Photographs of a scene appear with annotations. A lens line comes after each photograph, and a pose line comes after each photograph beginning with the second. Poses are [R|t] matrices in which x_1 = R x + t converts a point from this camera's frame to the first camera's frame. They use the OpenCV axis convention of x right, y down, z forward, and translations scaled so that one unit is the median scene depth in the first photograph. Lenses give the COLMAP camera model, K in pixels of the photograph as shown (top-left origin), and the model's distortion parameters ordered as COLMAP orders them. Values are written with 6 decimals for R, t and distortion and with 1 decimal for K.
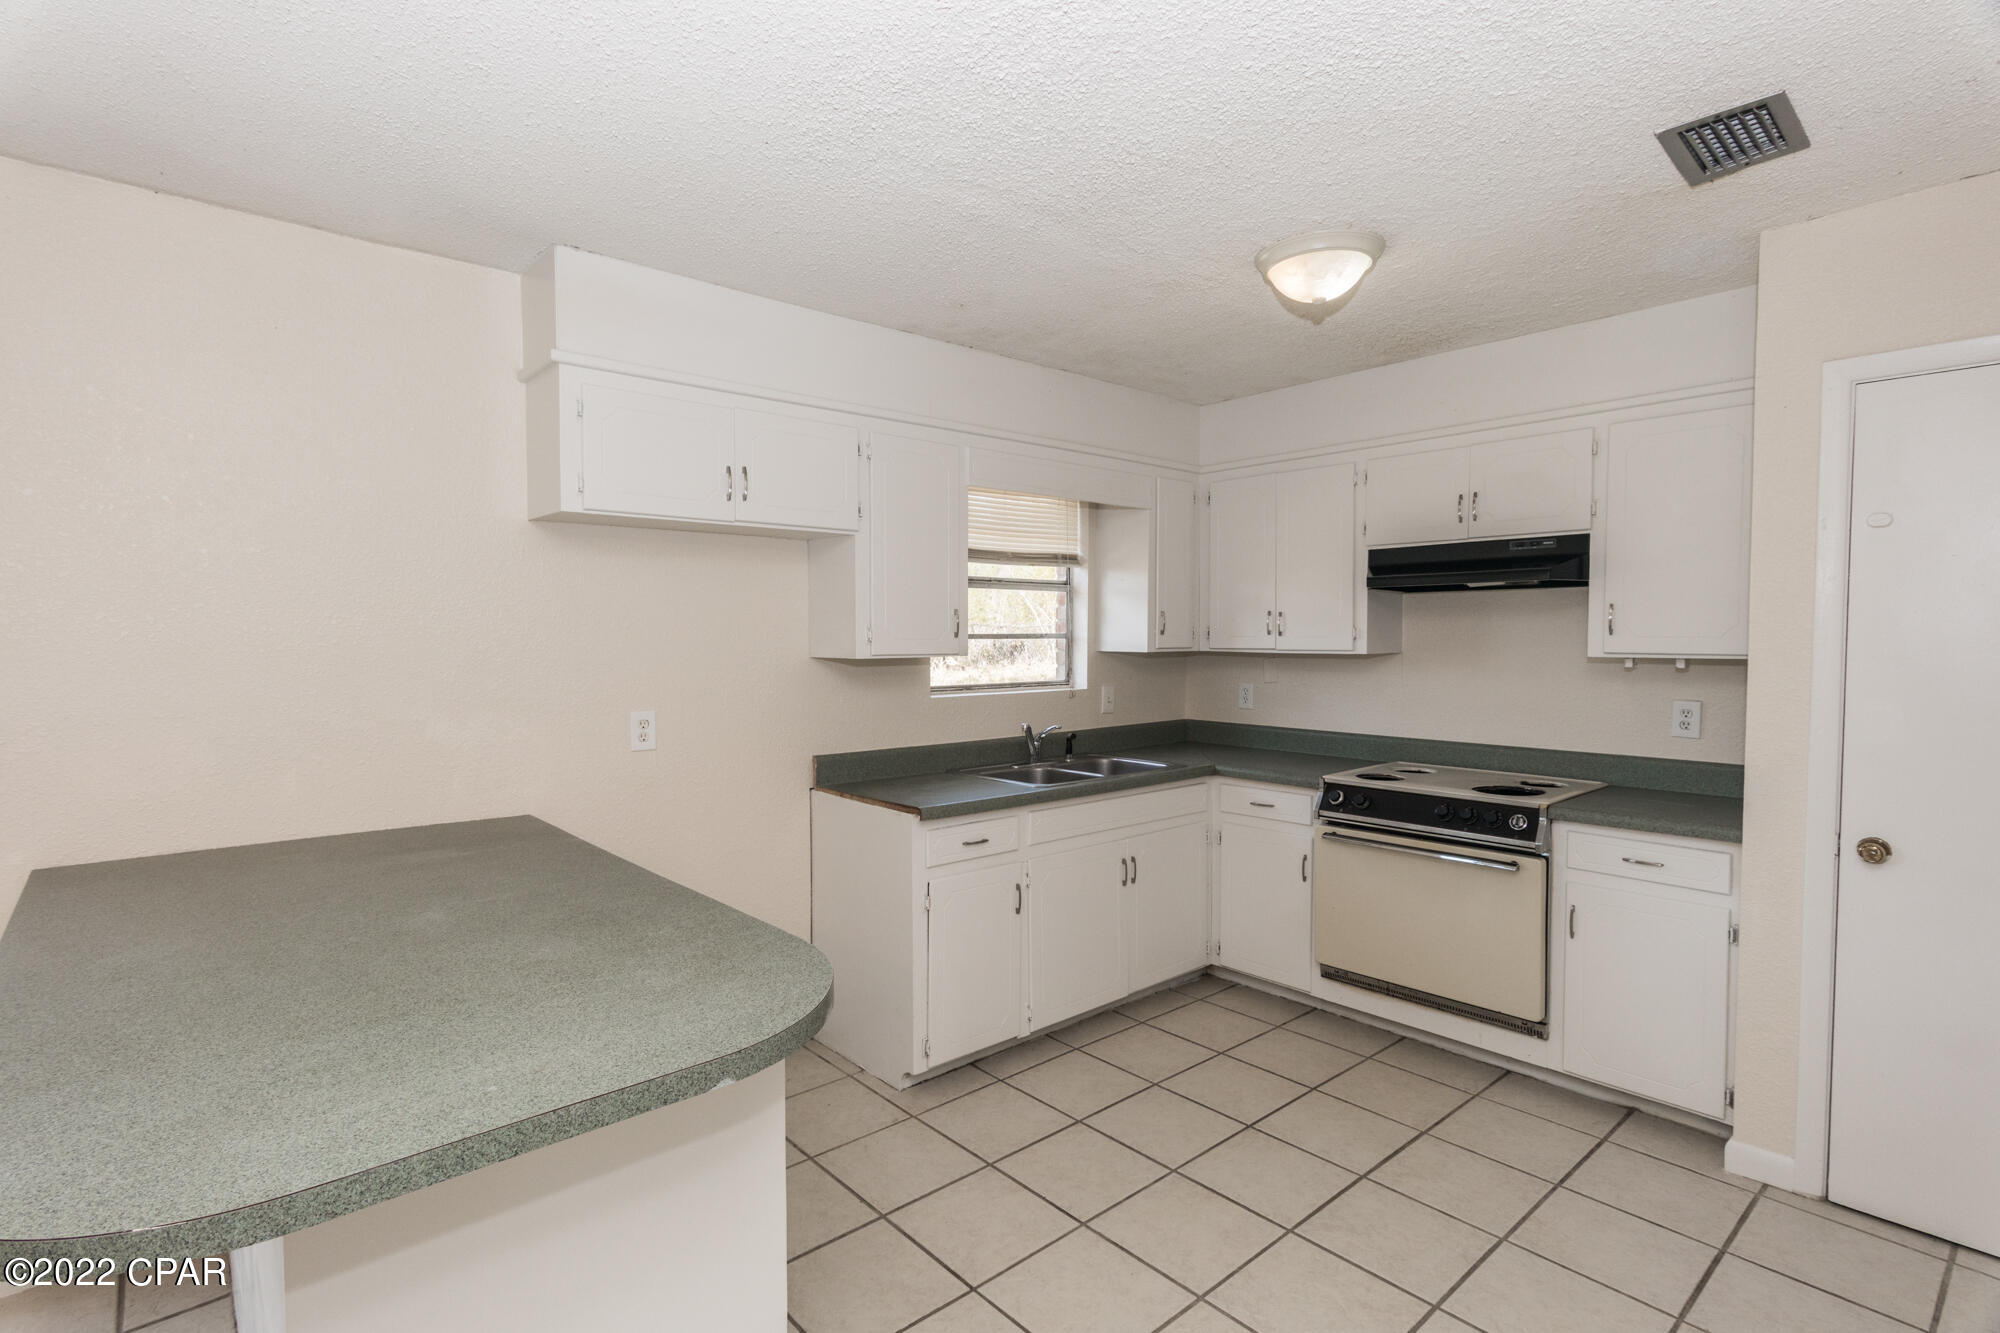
lens RADIAL K [[960.3, 0, 992.0], [0, 960.3, 671.1], [0, 0, 1]] dist [0.004368, -0.000850]
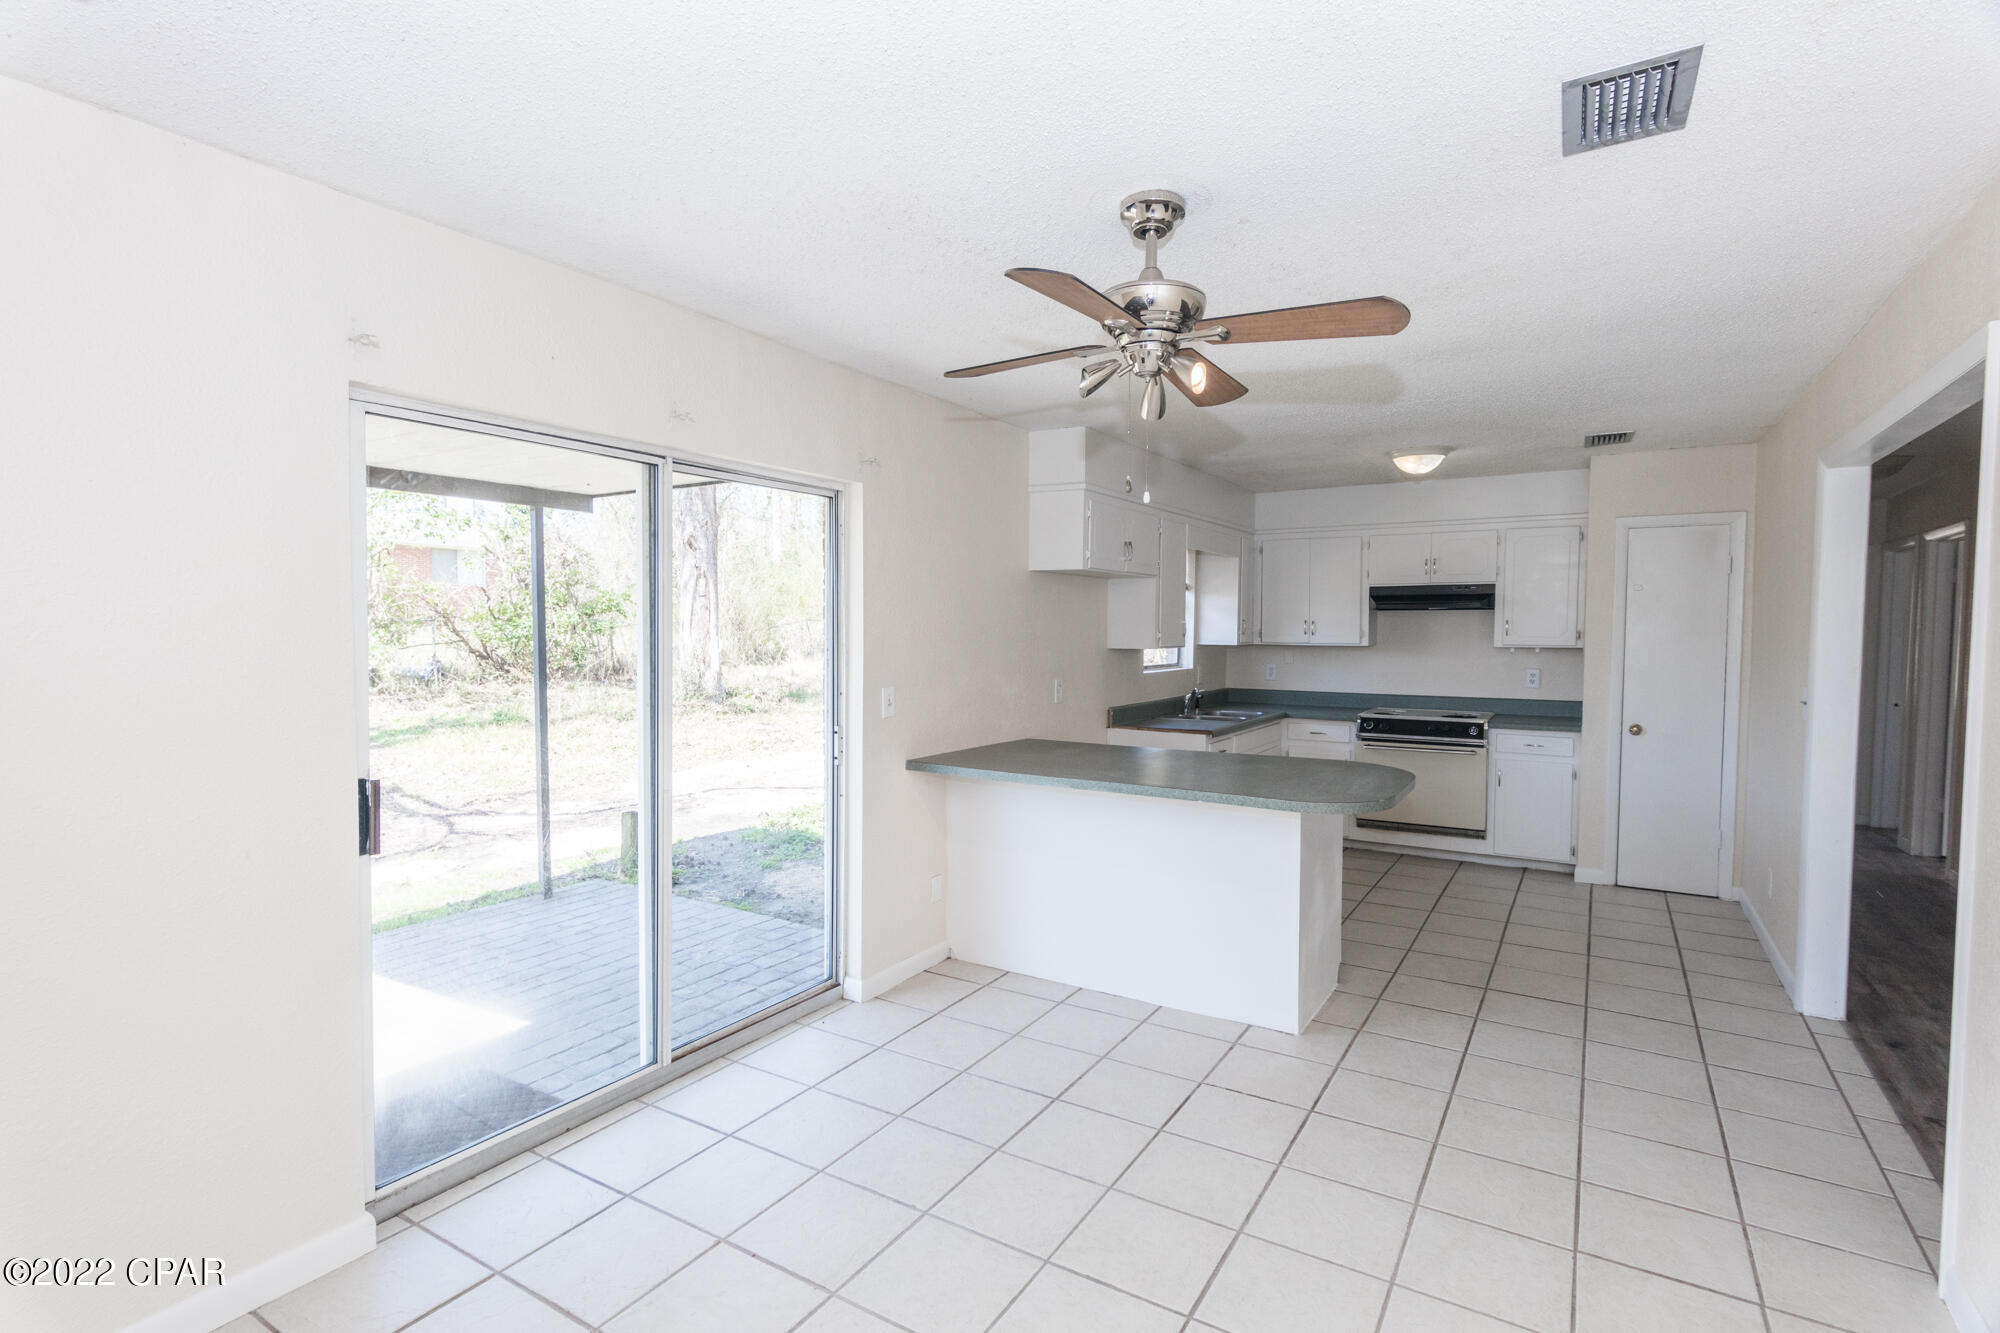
lens RADIAL K [[960.3, 0, 992.0], [0, 960.3, 671.1], [0, 0, 1]] dist [0.004368, -0.000850]
pose [[0.958022, -0.009282, 0.286544, -0.882431], [0.007345, 0.999942, 0.007833, 0.010910], [-0.286600, -0.005399, 0.958035, -0.555212]]
